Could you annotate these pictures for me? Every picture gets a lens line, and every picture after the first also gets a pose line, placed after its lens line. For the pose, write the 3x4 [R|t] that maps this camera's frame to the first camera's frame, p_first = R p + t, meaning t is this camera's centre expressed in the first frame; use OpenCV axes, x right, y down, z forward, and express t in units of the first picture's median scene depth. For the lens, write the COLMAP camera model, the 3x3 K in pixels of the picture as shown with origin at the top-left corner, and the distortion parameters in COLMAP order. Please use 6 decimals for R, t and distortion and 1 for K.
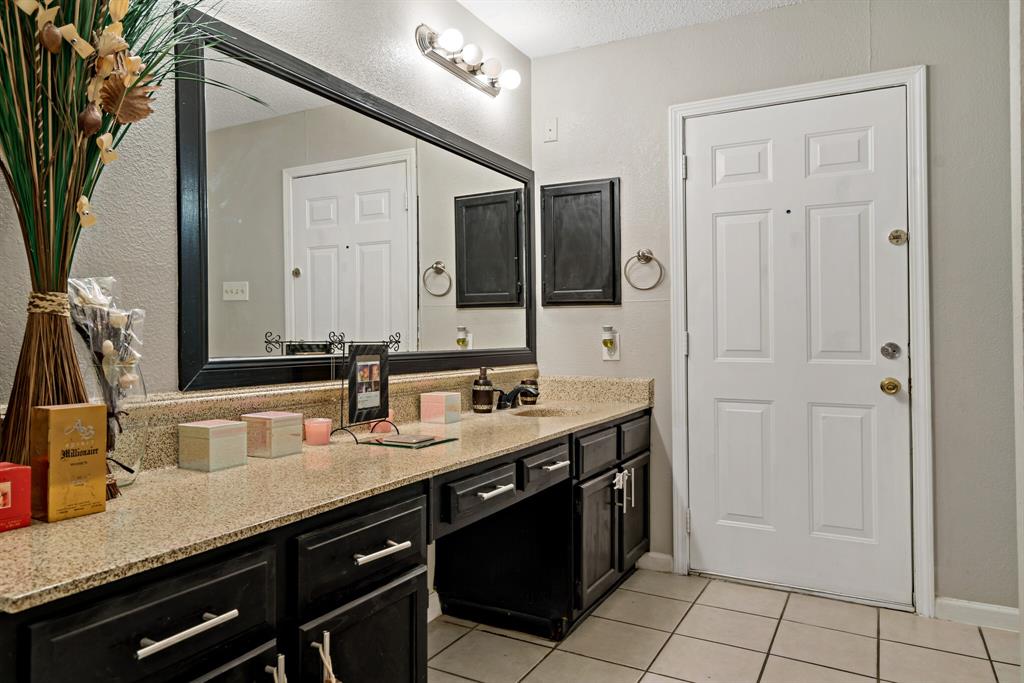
lens RADIAL K [[663.9, 0, 515.3], [0, 663.9, 339.7], [0, 0, 1]] dist [0.006286, 0.004277]
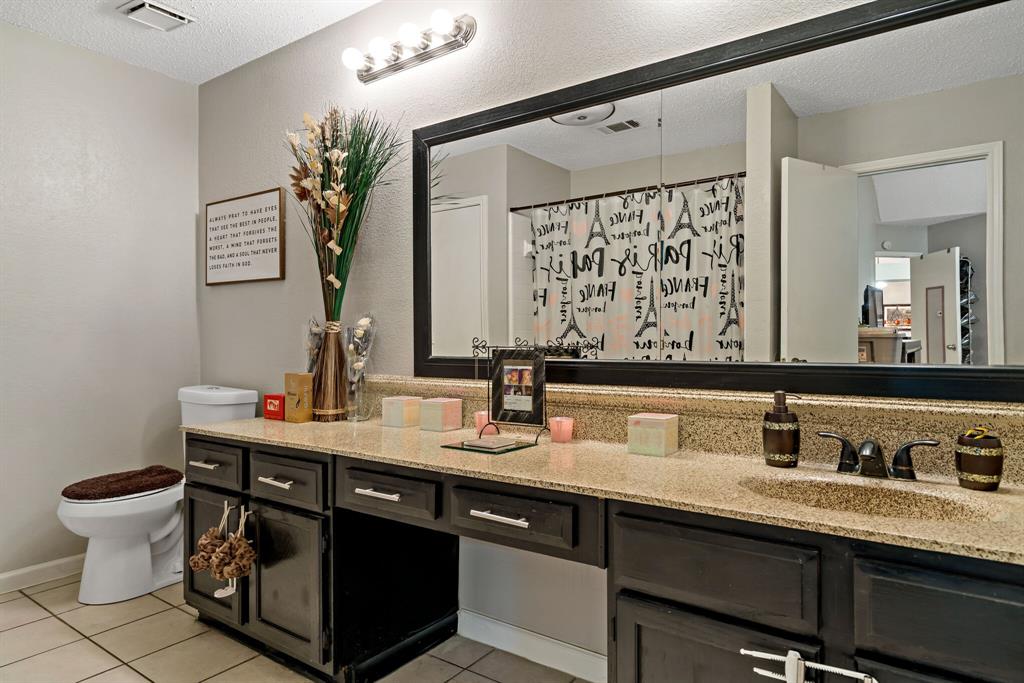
lens RADIAL K [[613.3, 0, 515.5], [0, 613.3, 340.3], [0, 0, 1]] dist [0.002806, -0.000868]
pose [[-0.134605, -0.000669, -0.990899, 0.732931], [0.001111, 0.999999, -0.000826, -0.006252], [0.990899, -0.001213, -0.134604, 1.135493]]
